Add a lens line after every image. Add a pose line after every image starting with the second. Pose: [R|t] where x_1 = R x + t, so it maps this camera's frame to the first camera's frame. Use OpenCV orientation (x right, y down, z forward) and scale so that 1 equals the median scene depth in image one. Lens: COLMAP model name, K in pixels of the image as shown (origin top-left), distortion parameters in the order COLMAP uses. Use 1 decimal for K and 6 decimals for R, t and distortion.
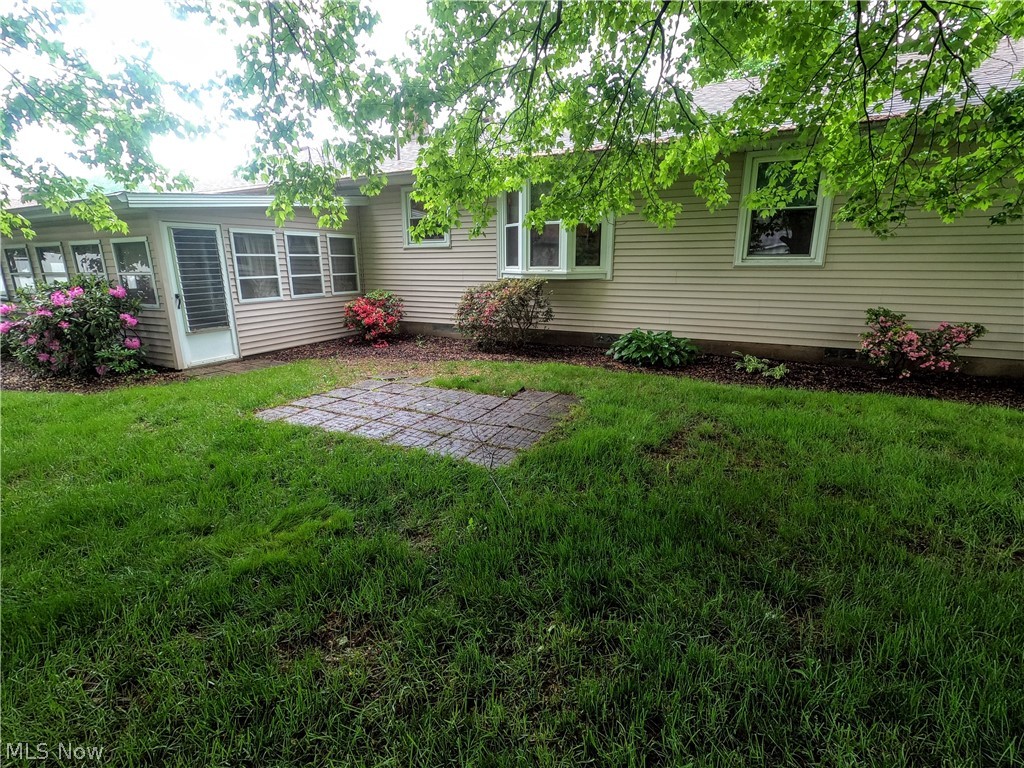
lens RADIAL K [[487.1, 0, 510.0], [0, 487.1, 388.7], [0, 0, 1]] dist [0.000042, -0.000077]
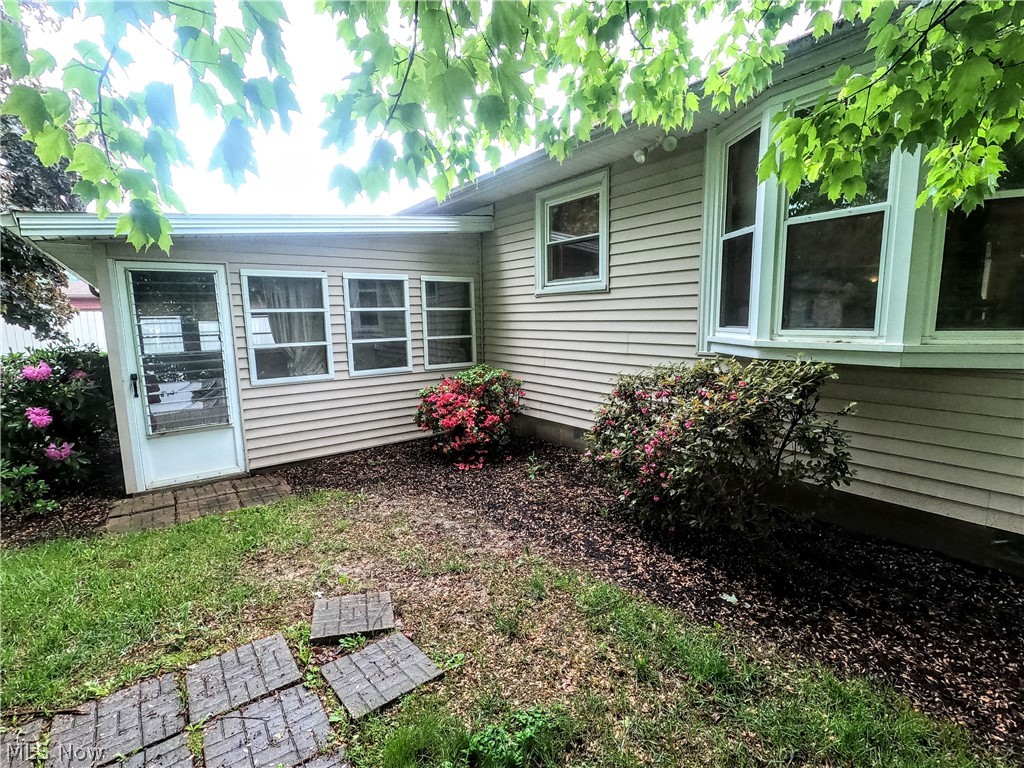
lens RADIAL K [[488.6, 0, 512.0], [0, 488.6, 384.0], [0, 0, 1]] dist [0.002742, 0.000648]
pose [[0.897625, 0.052254, -0.437652, 0.021093], [-0.099619, 0.991306, -0.085961, -0.155462], [0.429355, 0.120759, 0.895026, 0.573627]]
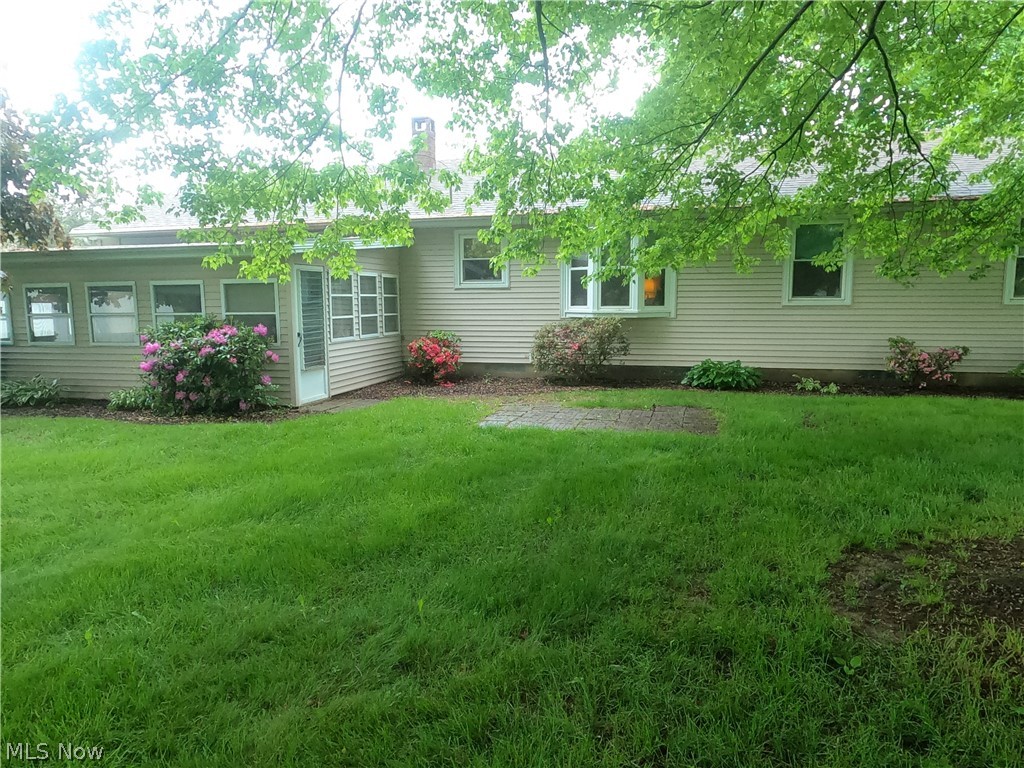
lens RADIAL K [[692.8, 0, 508.0], [0, 692.8, 397.9], [0, 0, 1]] dist [0.000380, 0.000954]
pose [[0.977416, -0.028085, 0.209449, -0.496486], [0.052154, 0.992530, -0.110294, 0.111016], [-0.204787, 0.118727, 0.971579, -0.432814]]
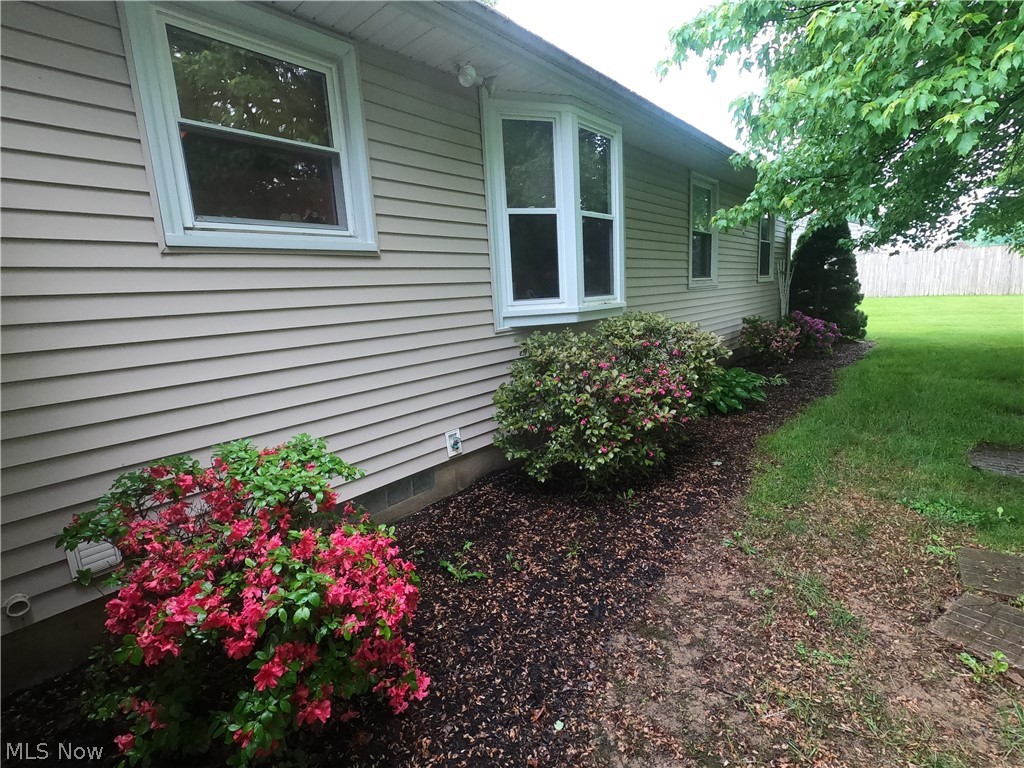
lens RADIAL K [[488.6, 0, 512.0], [0, 488.6, 384.0], [0, 0, 1]] dist [0.002742, 0.000648]
pose [[0.237536, -0.185383, 0.953525, -0.484809], [0.295547, 0.948875, 0.110854, -0.248811], [-0.925326, 0.255479, 0.280181, 0.970074]]
